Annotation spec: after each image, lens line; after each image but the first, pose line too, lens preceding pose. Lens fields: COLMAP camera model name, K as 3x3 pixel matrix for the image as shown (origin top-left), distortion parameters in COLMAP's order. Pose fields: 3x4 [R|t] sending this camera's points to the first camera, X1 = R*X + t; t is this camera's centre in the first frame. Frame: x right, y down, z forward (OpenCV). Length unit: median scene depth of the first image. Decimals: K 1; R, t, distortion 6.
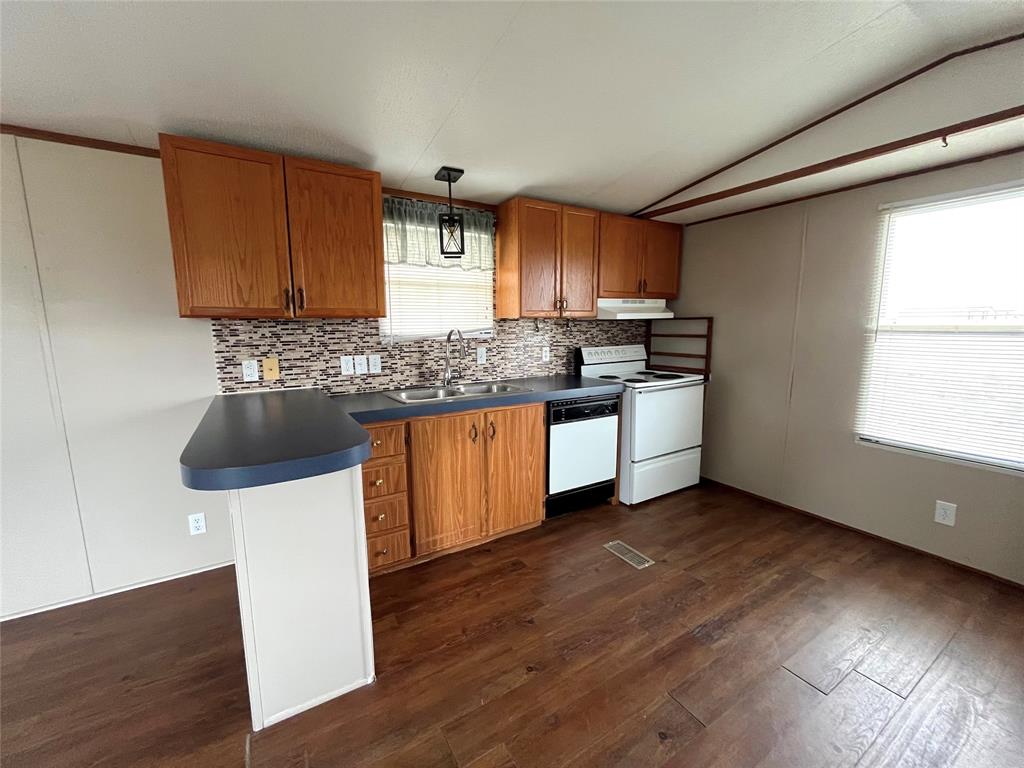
lens RADIAL K [[416.4, 0, 513.2], [0, 416.4, 384.9], [0, 0, 1]] dist [-0.003715, -0.000118]
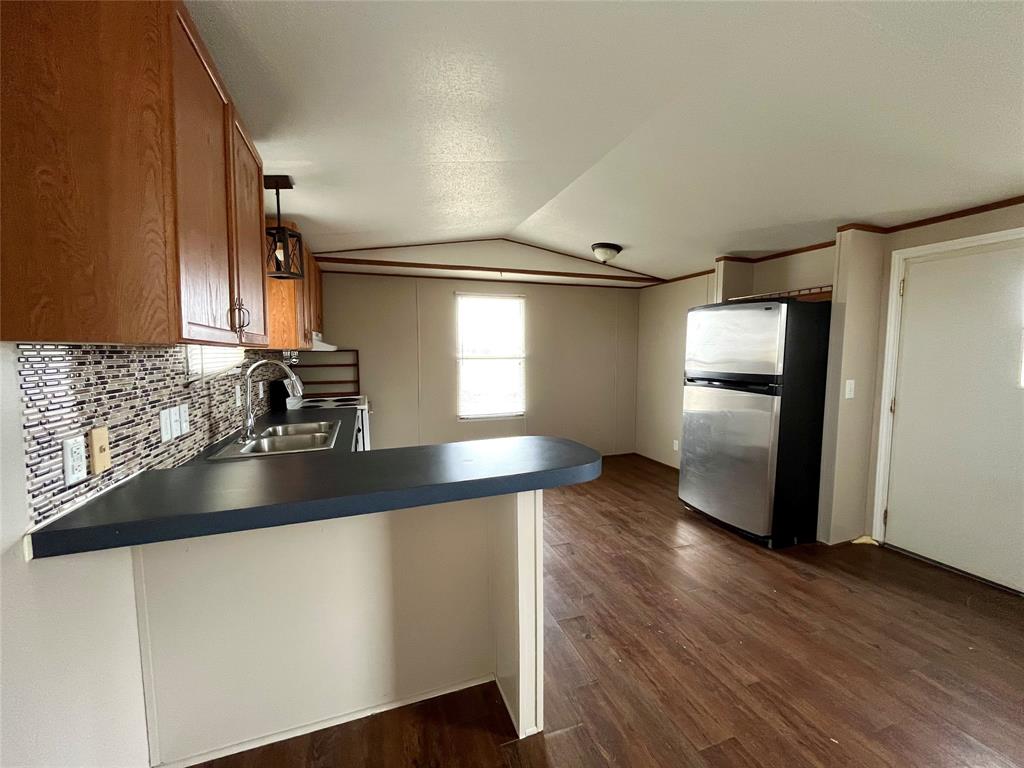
lens RADIAL K [[416.4, 0, 512.8], [0, 416.4, 385.9], [0, 0, 1]] dist [-0.003715, -0.000118]
pose [[0.206577, -0.075009, 0.975551, -0.761550], [0.146659, 0.988167, 0.044923, -0.049999], [-0.967377, 0.133793, 0.215133, 0.337686]]
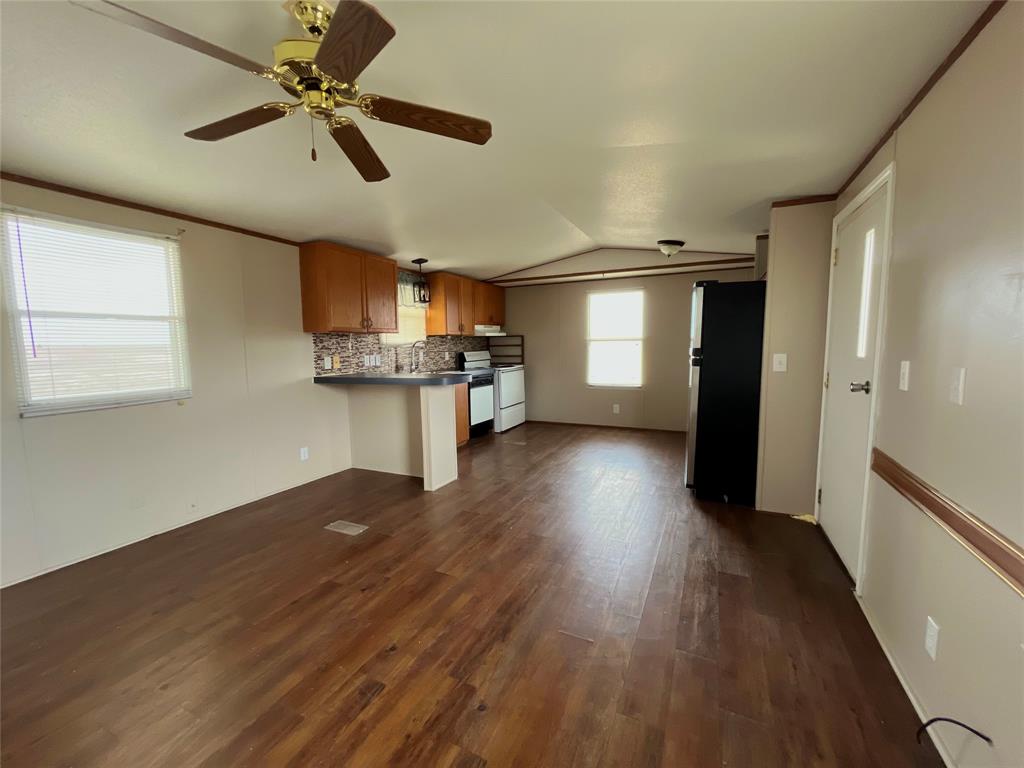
lens RADIAL K [[416.4, 0, 514.8], [0, 416.4, 389.3], [0, 0, 1]] dist [-0.003715, -0.000118]
pose [[0.837807, -0.065307, 0.542046, -0.729697], [0.089685, 0.995796, -0.018646, 0.140843], [-0.538550, 0.064235, 0.840142, -0.697806]]
